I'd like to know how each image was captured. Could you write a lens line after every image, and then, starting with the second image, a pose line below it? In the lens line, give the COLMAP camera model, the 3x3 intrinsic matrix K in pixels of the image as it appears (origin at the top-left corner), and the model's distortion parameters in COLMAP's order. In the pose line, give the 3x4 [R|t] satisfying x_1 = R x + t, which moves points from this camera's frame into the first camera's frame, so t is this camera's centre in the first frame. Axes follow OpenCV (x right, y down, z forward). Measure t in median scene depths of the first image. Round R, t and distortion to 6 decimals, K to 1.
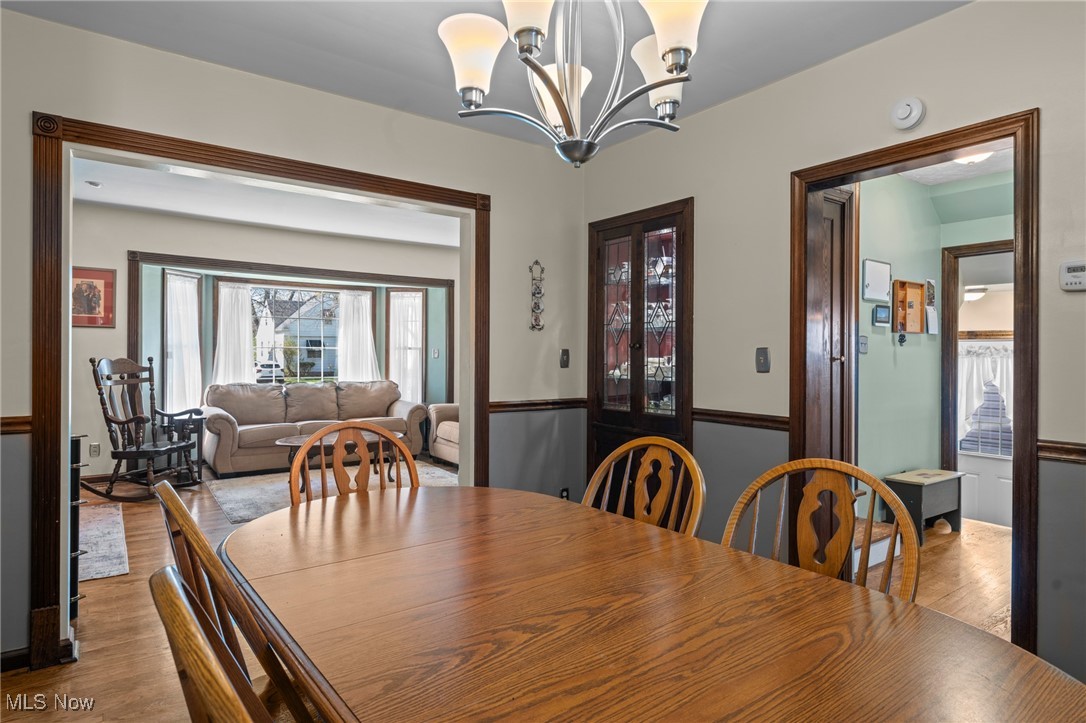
lens RADIAL K [[617.4, 0, 543.0], [0, 617.4, 361.5], [0, 0, 1]] dist [-0.001500, -0.000535]
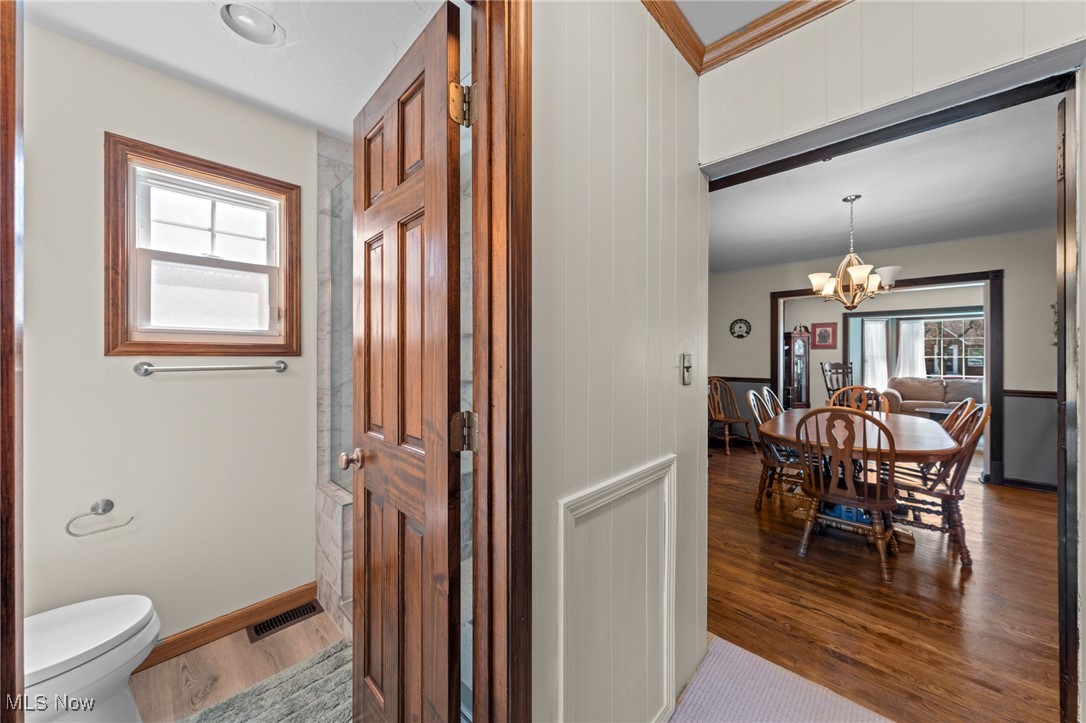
lens RADIAL K [[388.9, 0, 543.0], [0, 388.9, 361.5], [0, 0, 1]] dist [0.000145, 0.000017]
pose [[0.194574, 0.002647, -0.980884, 0.466097], [-0.012101, 0.999927, 0.000298, 0.003139], [0.980813, 0.011812, 0.194592, -0.299247]]
